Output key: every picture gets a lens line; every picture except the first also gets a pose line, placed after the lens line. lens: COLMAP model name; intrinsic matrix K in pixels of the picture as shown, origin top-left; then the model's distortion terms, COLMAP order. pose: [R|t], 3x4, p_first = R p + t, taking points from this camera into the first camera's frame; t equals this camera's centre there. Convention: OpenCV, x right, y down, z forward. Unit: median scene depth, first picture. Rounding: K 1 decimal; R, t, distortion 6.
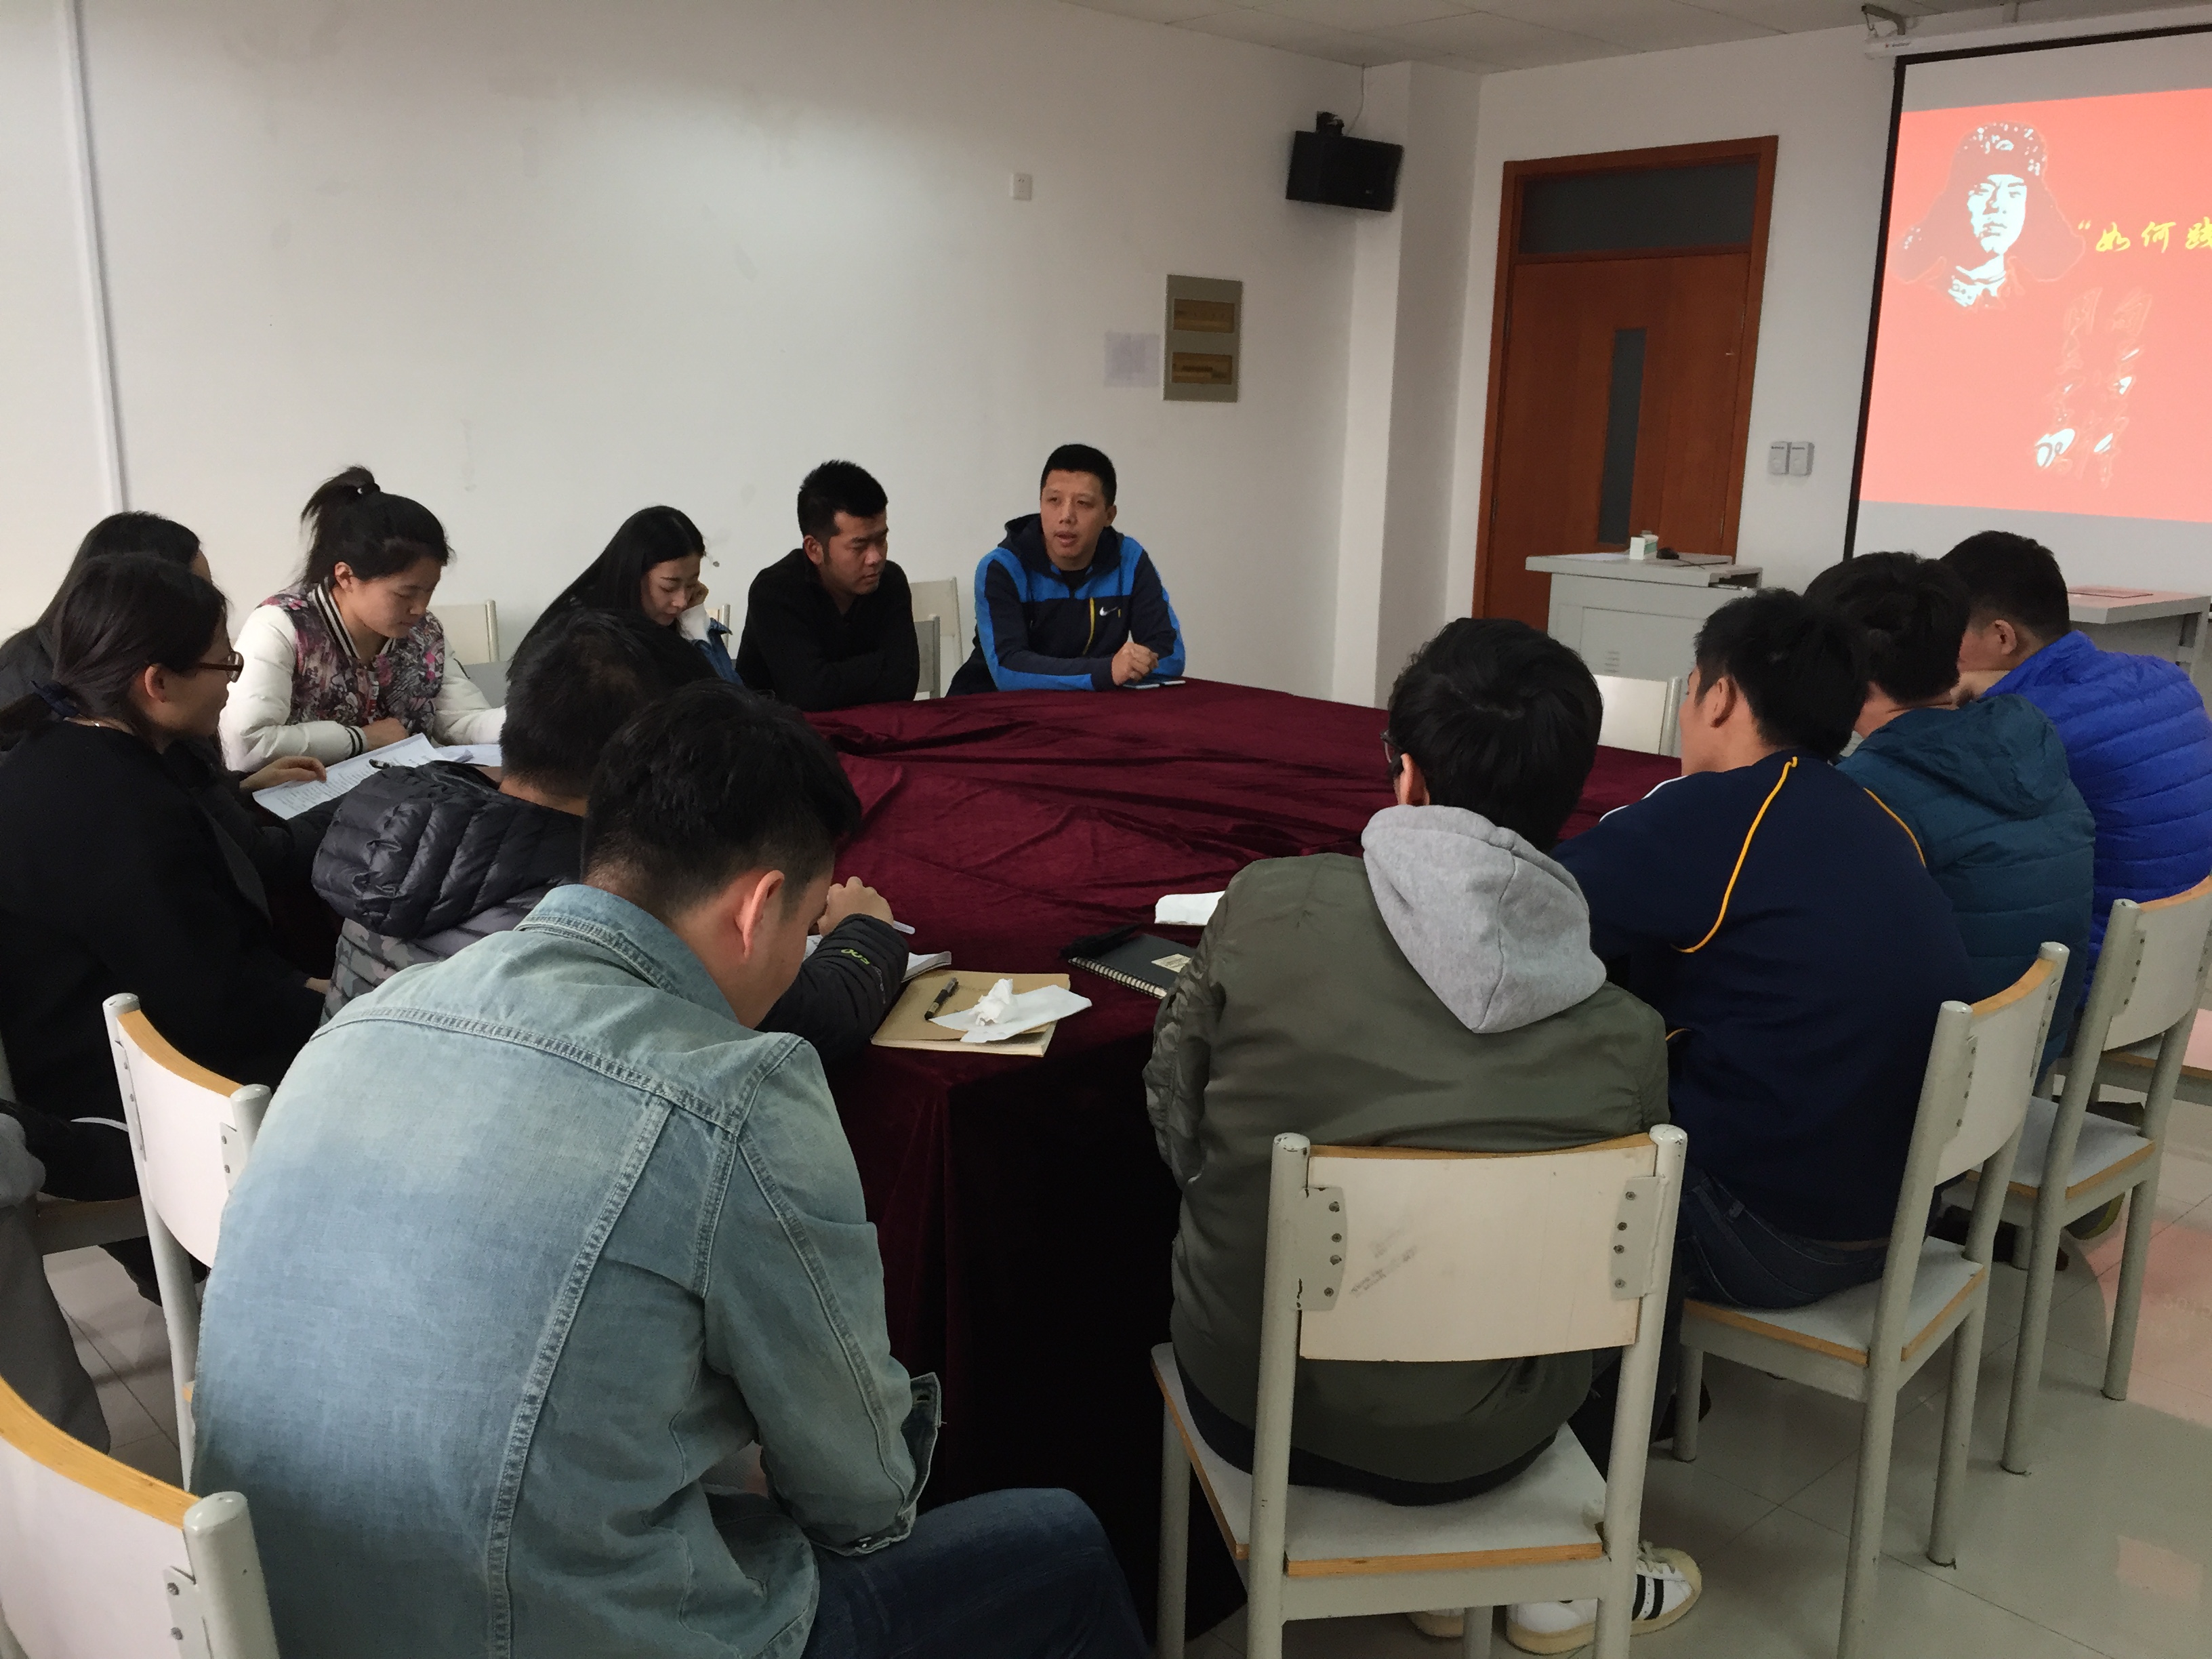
lens RADIAL K [[1820.7, 0, 1106.9], [0, 1820.7, 829.3], [0, 0, 1]] dist [0.035963, -0.061129]
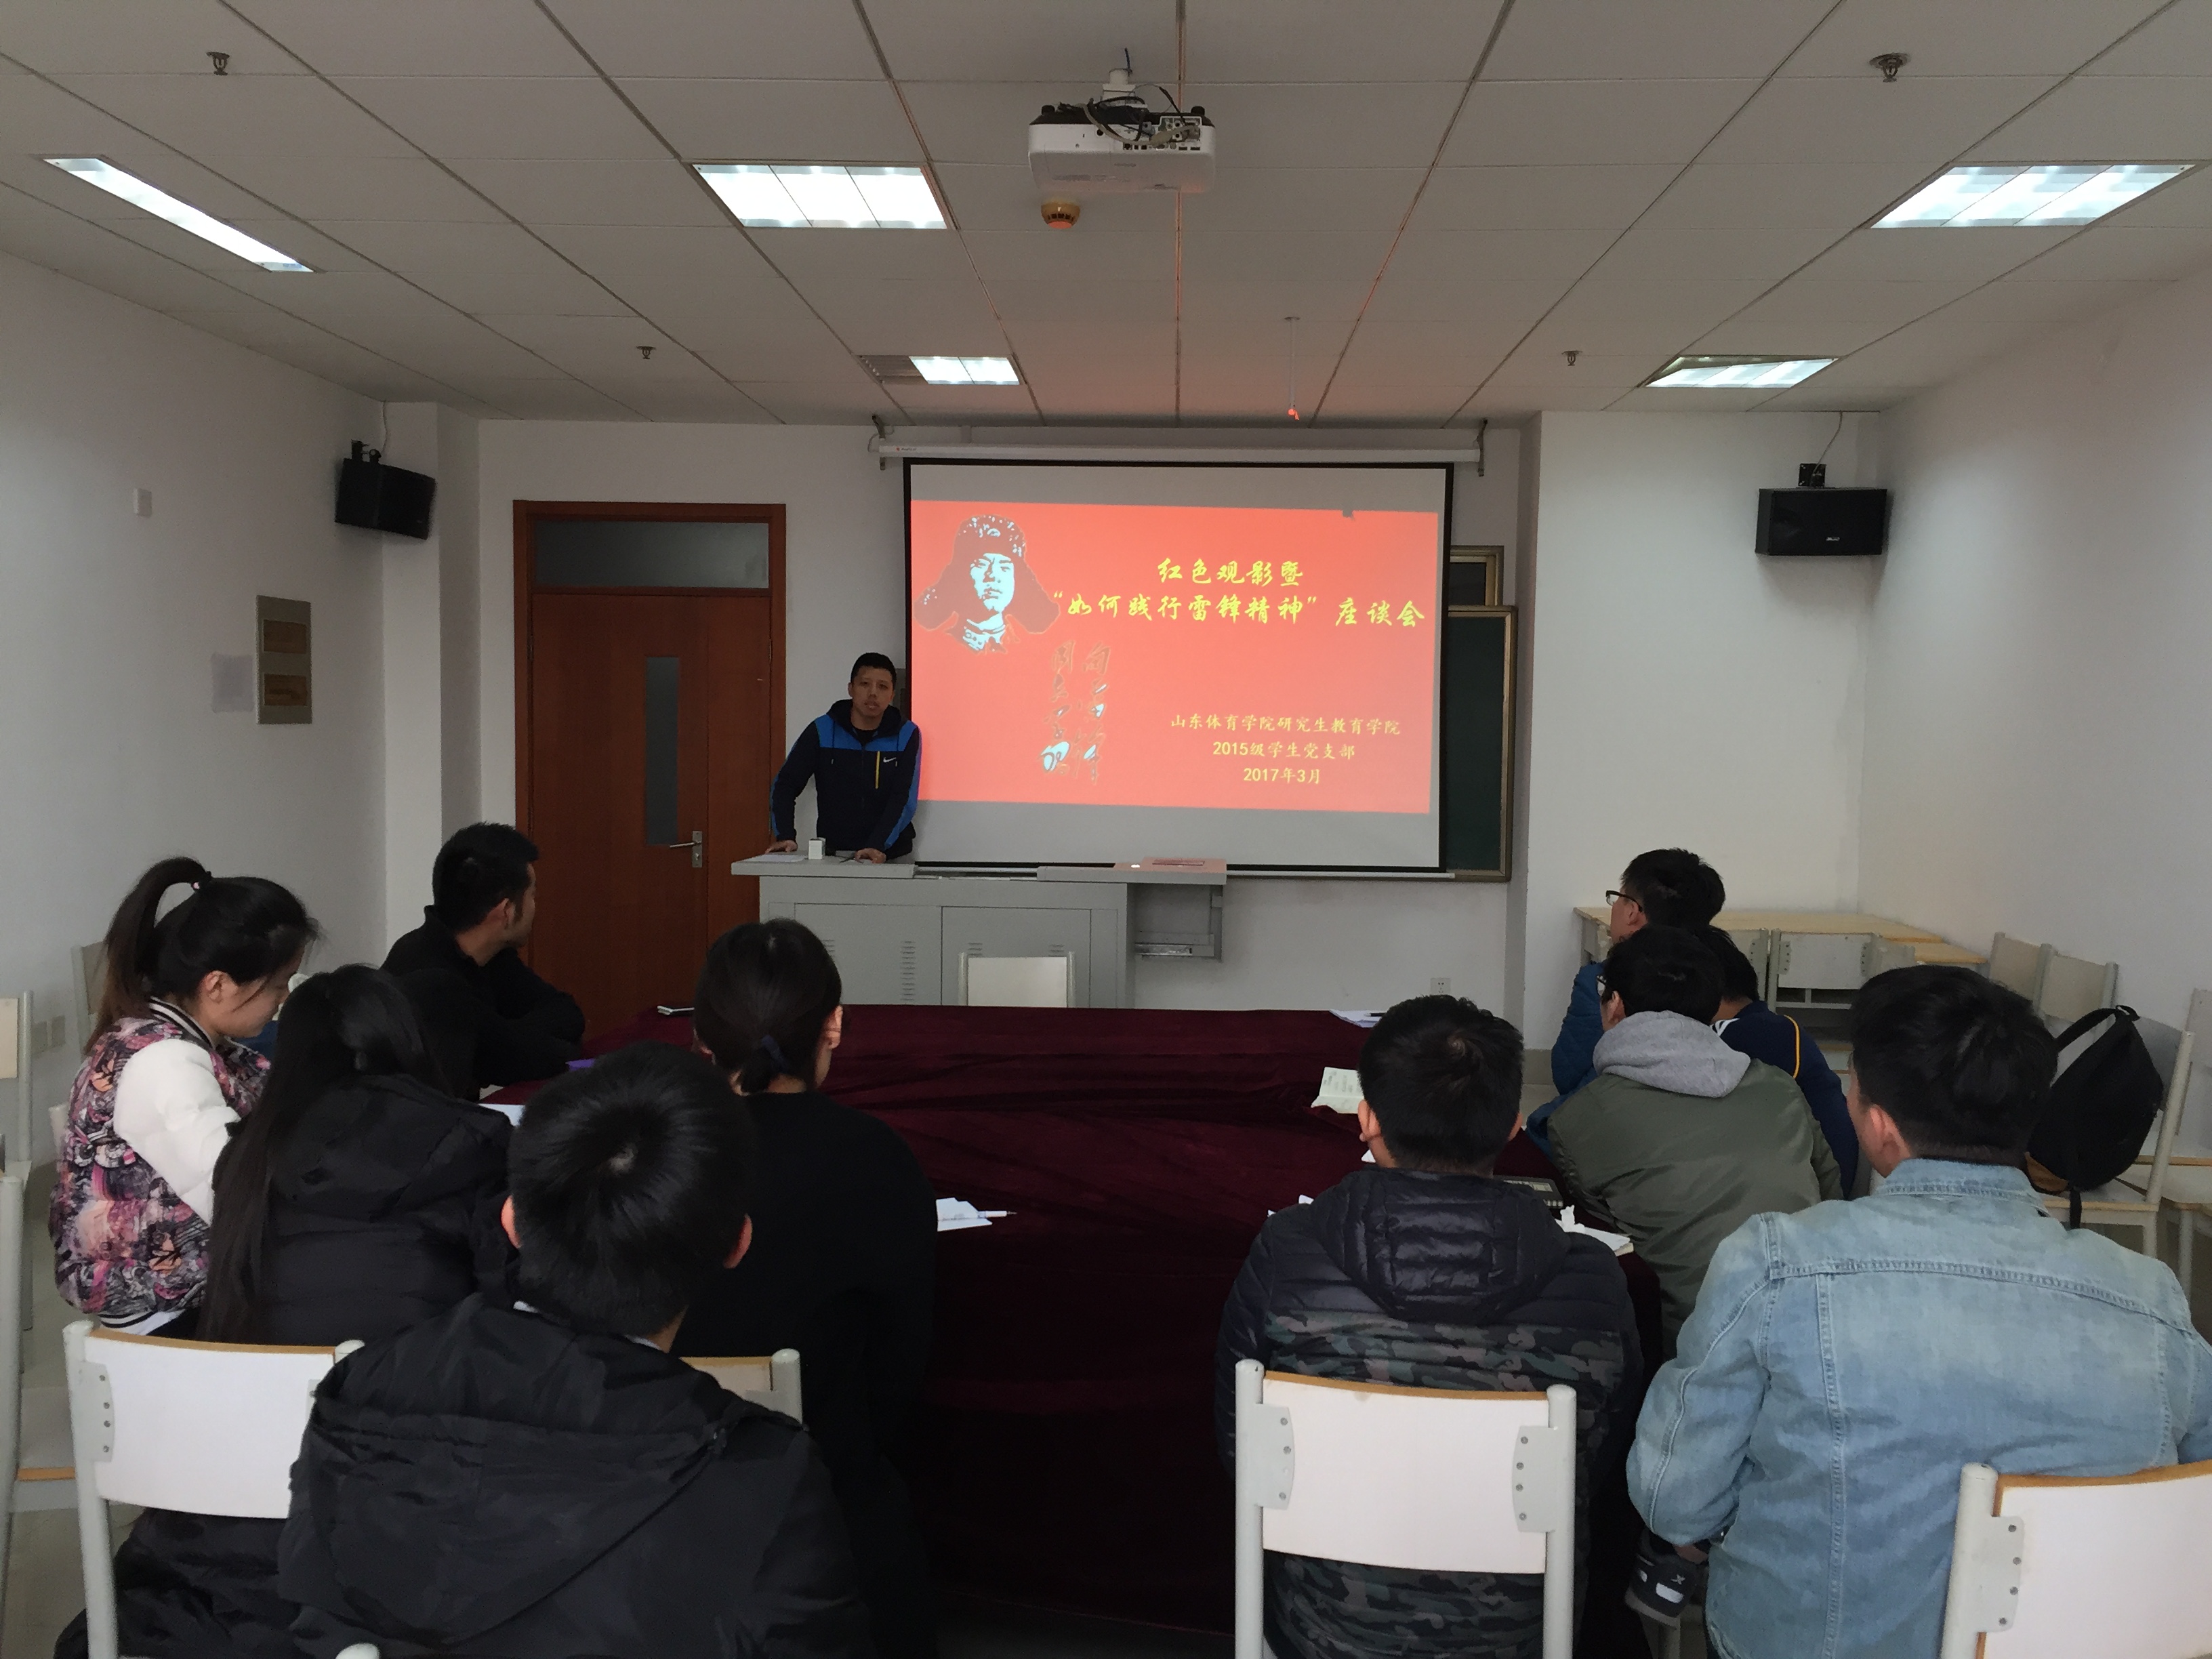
lens RADIAL K [[1820.7, 0, 1110.2], [0, 1820.7, 826.5], [0, 0, 1]] dist [0.035963, -0.061129]
pose [[0.708859, -0.054033, 0.703277, -0.380649], [0.159709, 0.983462, -0.085417, -0.038485], [-0.687031, 0.172869, 0.705765, 0.049486]]
